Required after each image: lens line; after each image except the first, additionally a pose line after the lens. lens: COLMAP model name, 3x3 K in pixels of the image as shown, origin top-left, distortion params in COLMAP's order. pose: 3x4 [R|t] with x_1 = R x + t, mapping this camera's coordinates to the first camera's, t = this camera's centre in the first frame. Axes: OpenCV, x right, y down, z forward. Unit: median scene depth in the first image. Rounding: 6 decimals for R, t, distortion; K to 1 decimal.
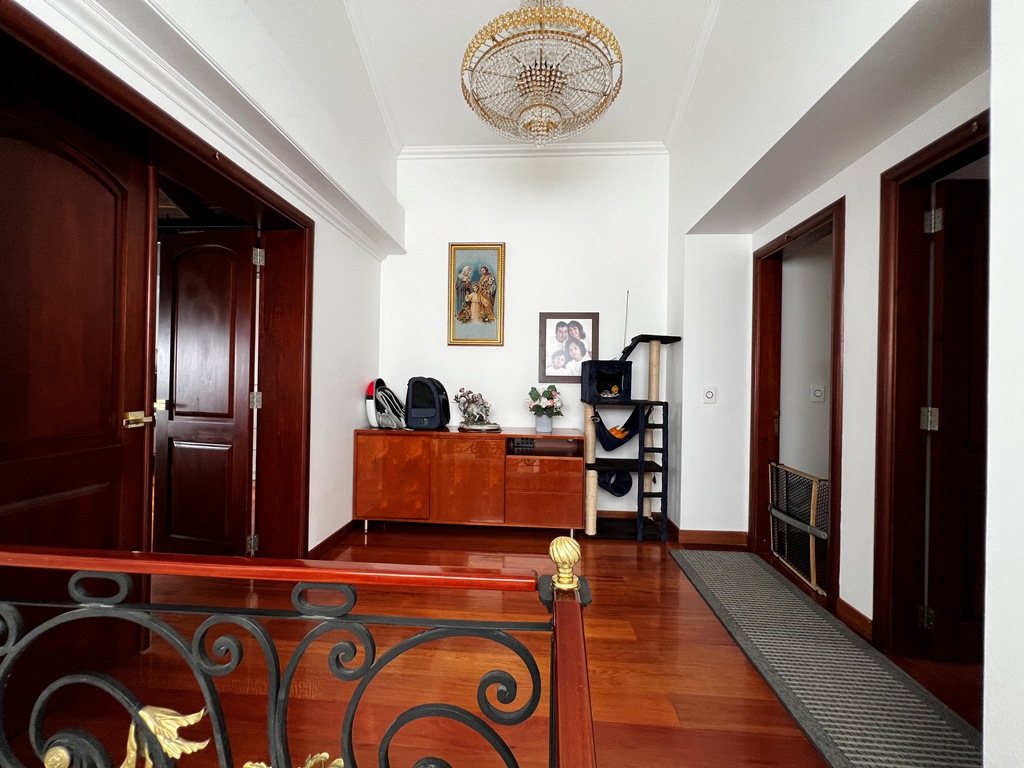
lens RADIAL K [[410.8, 0, 512.1], [0, 410.8, 381.5], [0, 0, 1]] dist [-0.000091, -0.000311]
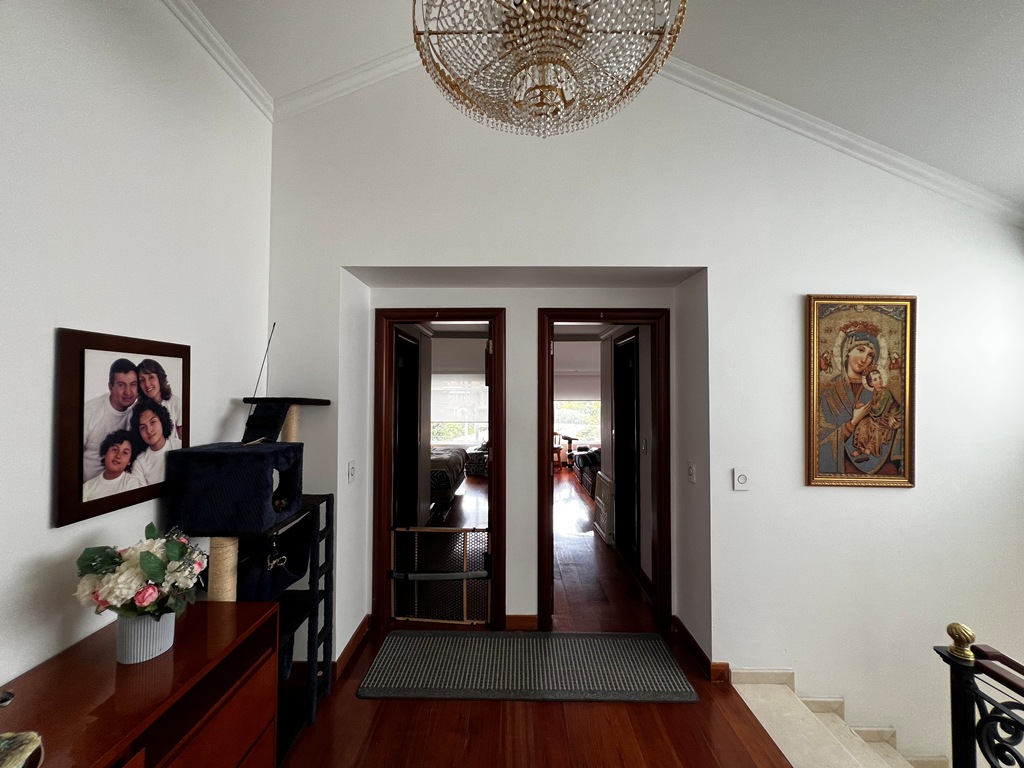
lens RADIAL K [[410.8, 0, 512.1], [0, 410.8, 381.5], [0, 0, 1]] dist [-0.000091, -0.000311]
pose [[-0.053657, 0.009818, 0.998511, -0.309017], [-0.006282, 0.999929, -0.010169, -0.122342], [-0.998540, -0.006818, -0.053591, 0.637148]]
